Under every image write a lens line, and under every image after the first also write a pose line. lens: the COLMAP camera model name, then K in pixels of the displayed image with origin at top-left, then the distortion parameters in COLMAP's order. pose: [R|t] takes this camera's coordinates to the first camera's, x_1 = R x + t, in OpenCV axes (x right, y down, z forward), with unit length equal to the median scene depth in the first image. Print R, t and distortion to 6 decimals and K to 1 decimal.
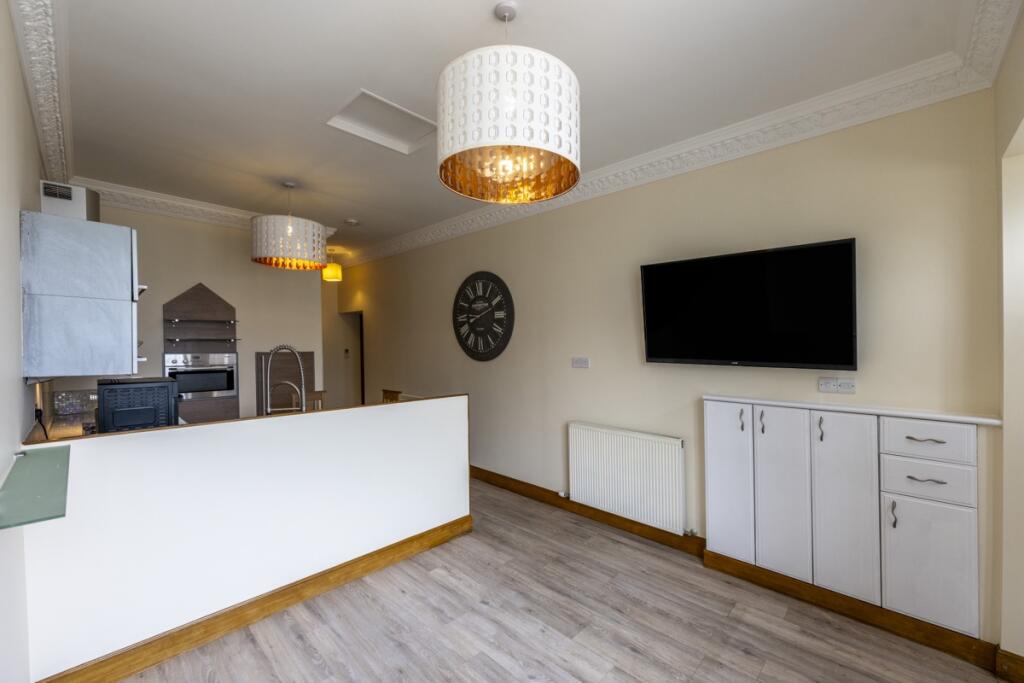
lens RADIAL K [[416.3, 0, 517.6], [0, 416.3, 340.6], [0, 0, 1]] dist [0.000318, 0.000148]
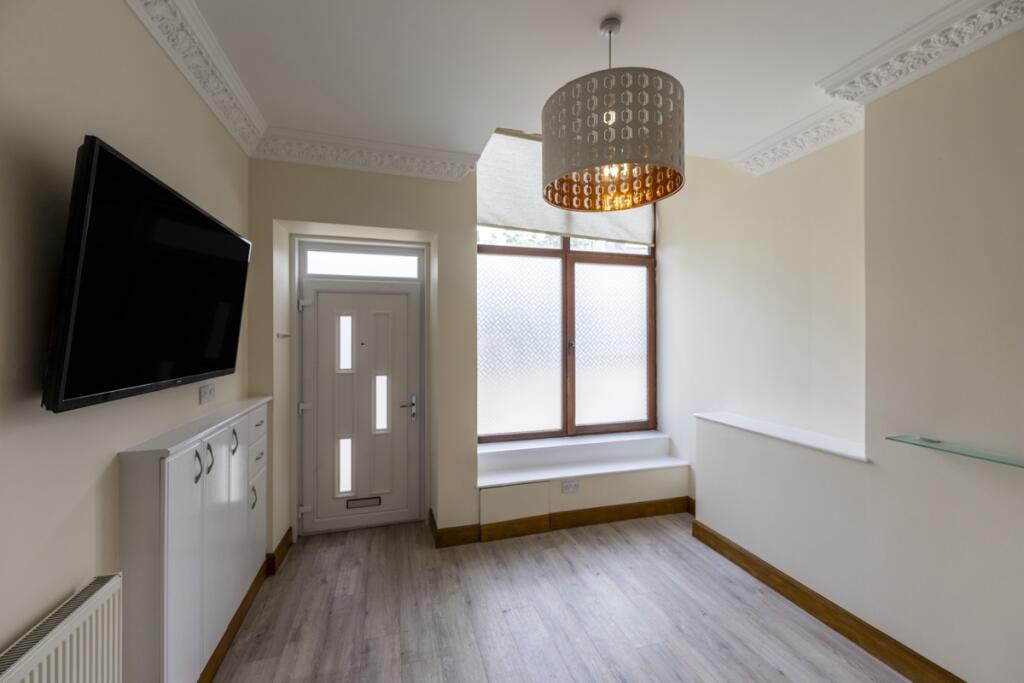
lens RADIAL K [[414.7, 0, 510.1], [0, 414.7, 334.5], [0, 0, 1]] dist [0.000737, 0.000106]
pose [[-0.864919, -0.005049, 0.501887, -0.200291], [-0.007686, 0.999965, -0.003187, -0.015240], [-0.501853, -0.006614, -0.864927, 1.351514]]
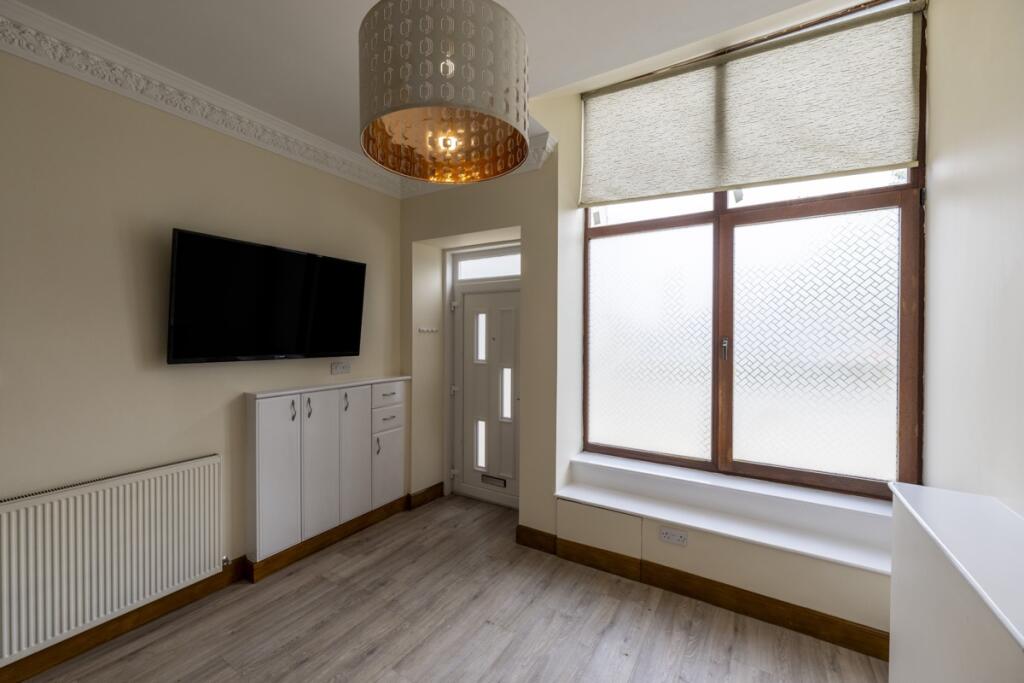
lens RADIAL K [[416.8, 0, 492.5], [0, 416.8, 335.2], [0, 0, 1]] dist [-0.000722, -0.000020]
pose [[-0.174466, -0.012514, 0.984584, -0.578279], [-0.008827, 0.999899, 0.011144, -0.013104], [-0.984624, -0.006746, -0.174559, 0.713386]]
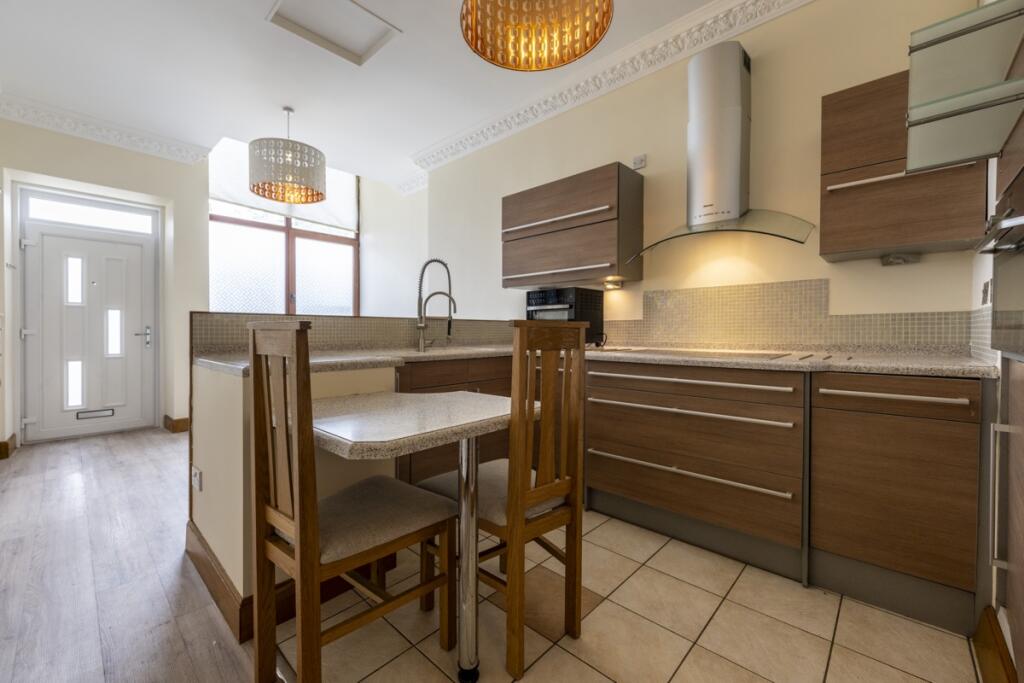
lens RADIAL K [[421.0, 0, 502.3], [0, 421.0, 334.5], [0, 0, 1]] dist [0.000679, 0.000401]
pose [[-0.999972, -0.007208, 0.002145, -0.691395], [-0.007209, 0.999974, -0.000151, 0.198668], [-0.002144, -0.000166, -0.999998, 2.042654]]
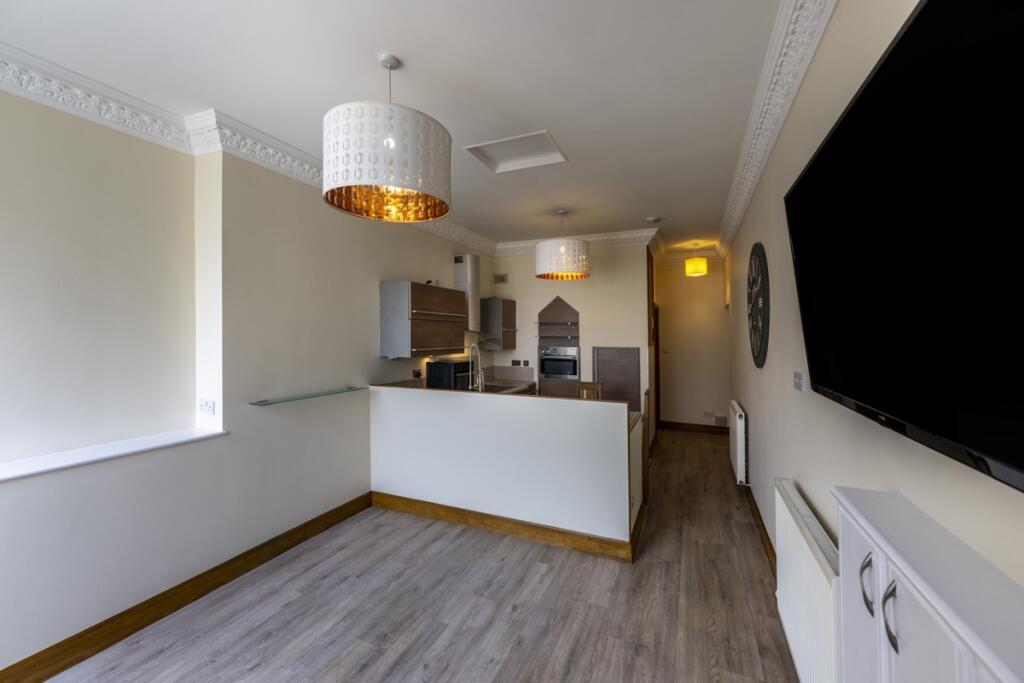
lens RADIAL K [[414.7, 0, 510.1], [0, 414.7, 334.5], [0, 0, 1]] dist [0.000737, 0.000106]
pose [[0.333212, 0.000318, -0.942852, 0.791762], [0.003342, 0.999993, 0.001519, -0.019388], [0.942846, -0.003657, 0.333209, 0.622922]]
